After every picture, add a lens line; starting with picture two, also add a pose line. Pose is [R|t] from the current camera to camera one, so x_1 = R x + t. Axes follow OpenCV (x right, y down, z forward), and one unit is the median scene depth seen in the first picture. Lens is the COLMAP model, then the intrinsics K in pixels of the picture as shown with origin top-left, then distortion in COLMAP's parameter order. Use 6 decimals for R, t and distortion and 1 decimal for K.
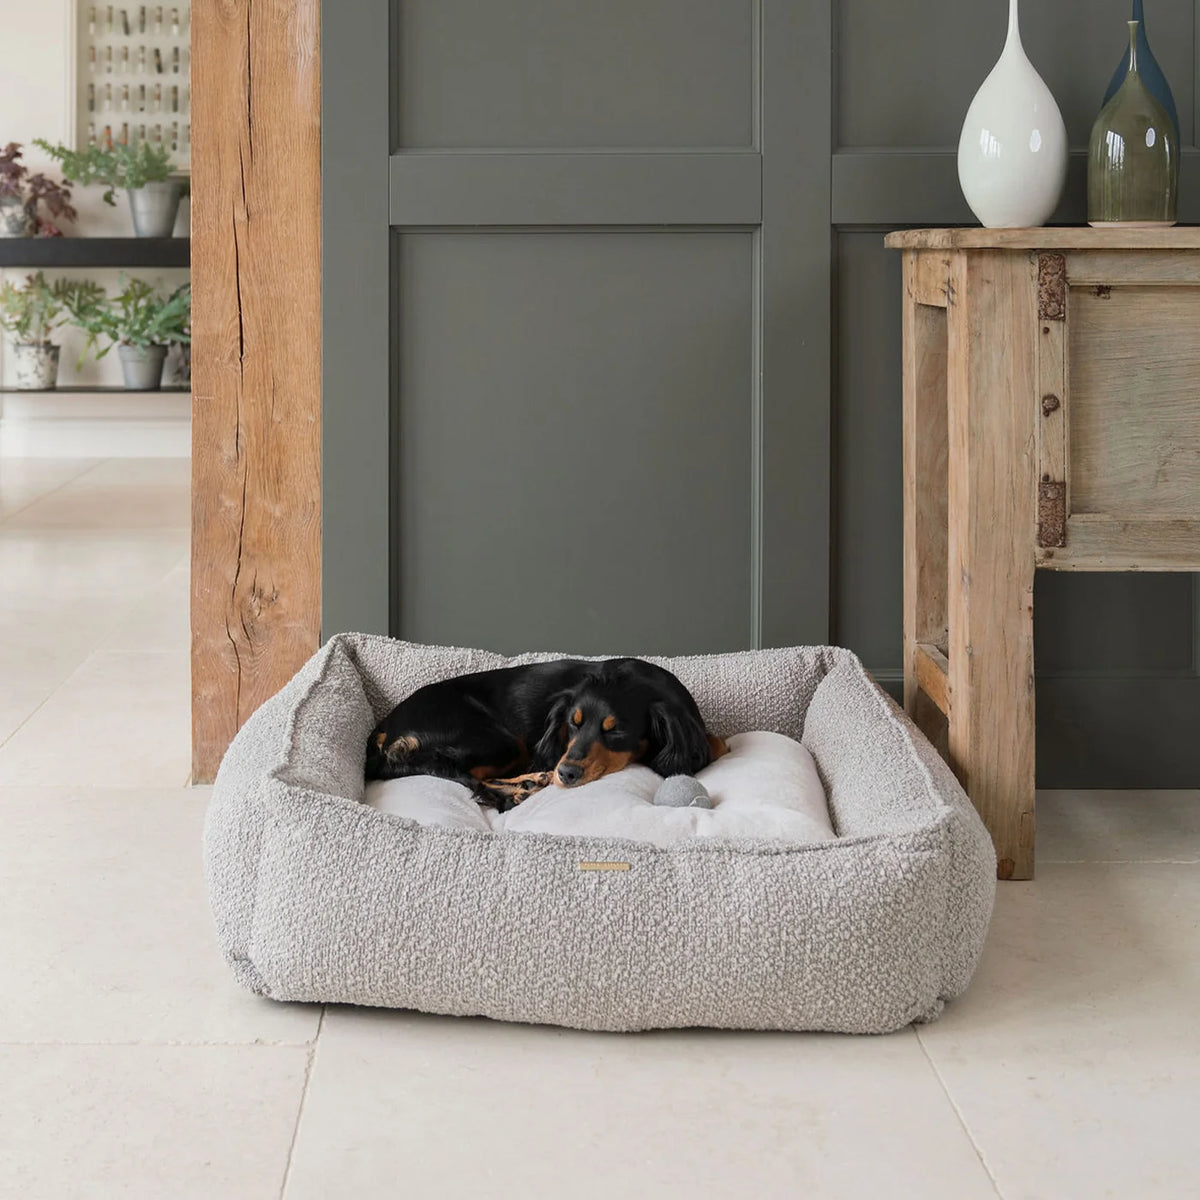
lens RADIAL K [[1926.3, 0, 600.0], [0, 1926.3, 600.0], [0, 0, 1]] dist [0.015701, 0.028739]
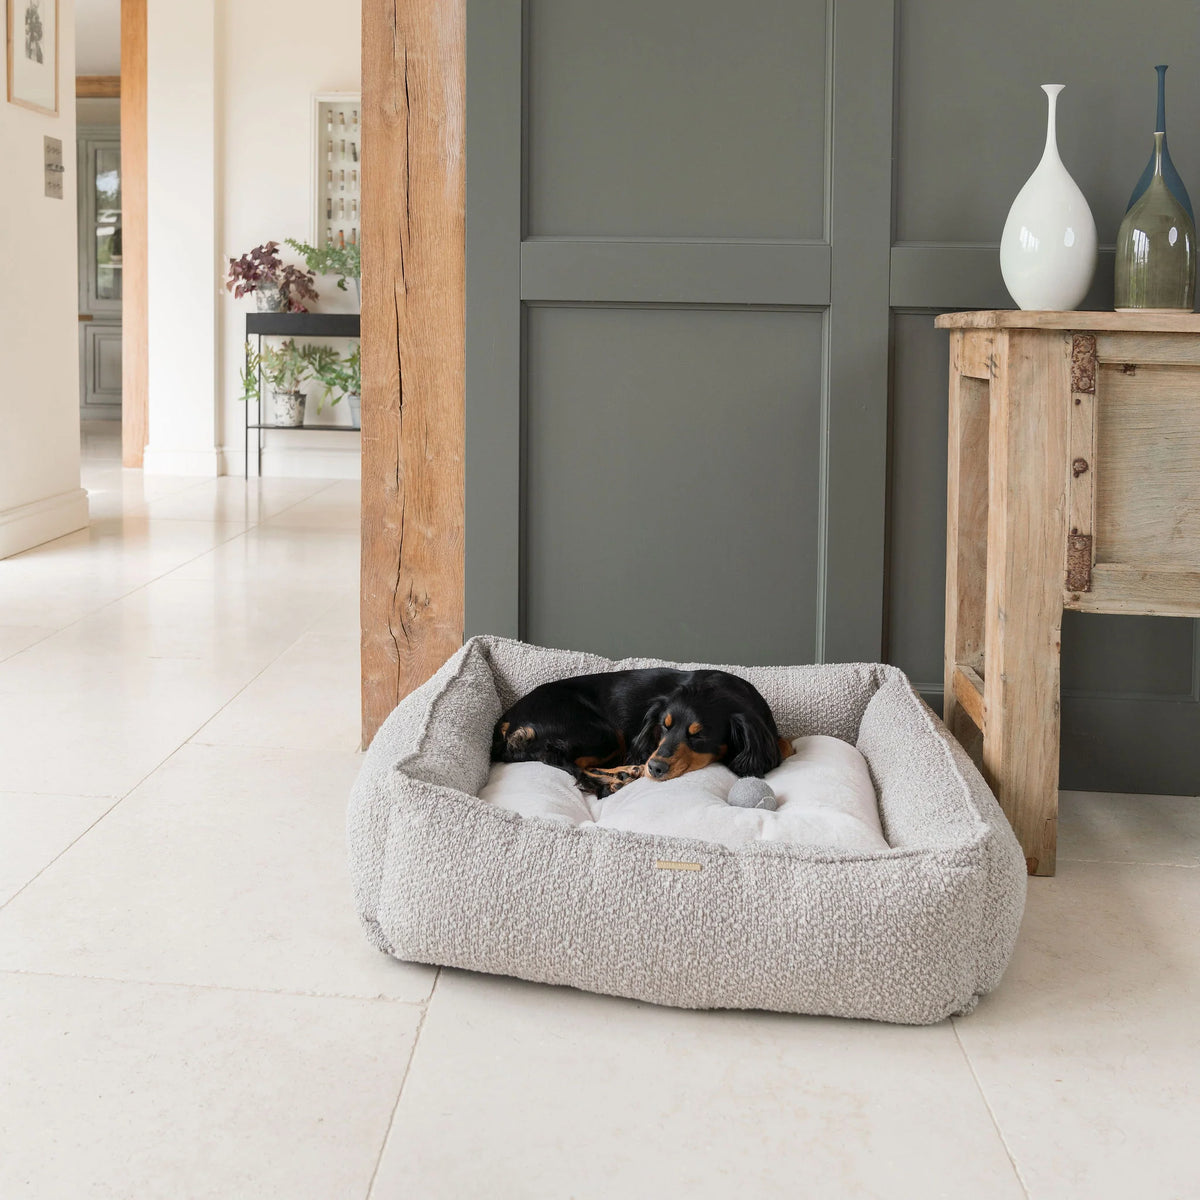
lens RADIAL K [[3227.3, 0, 600.0], [0, 3227.3, 600.0], [0, 0, 1]] dist [-0.103072, 1.384301]
pose [[0.999318, 0.025389, 0.026809, -0.101905], [-0.023471, 0.997302, -0.069553, 0.120721], [-0.028503, 0.068876, 0.997218, -0.919057]]
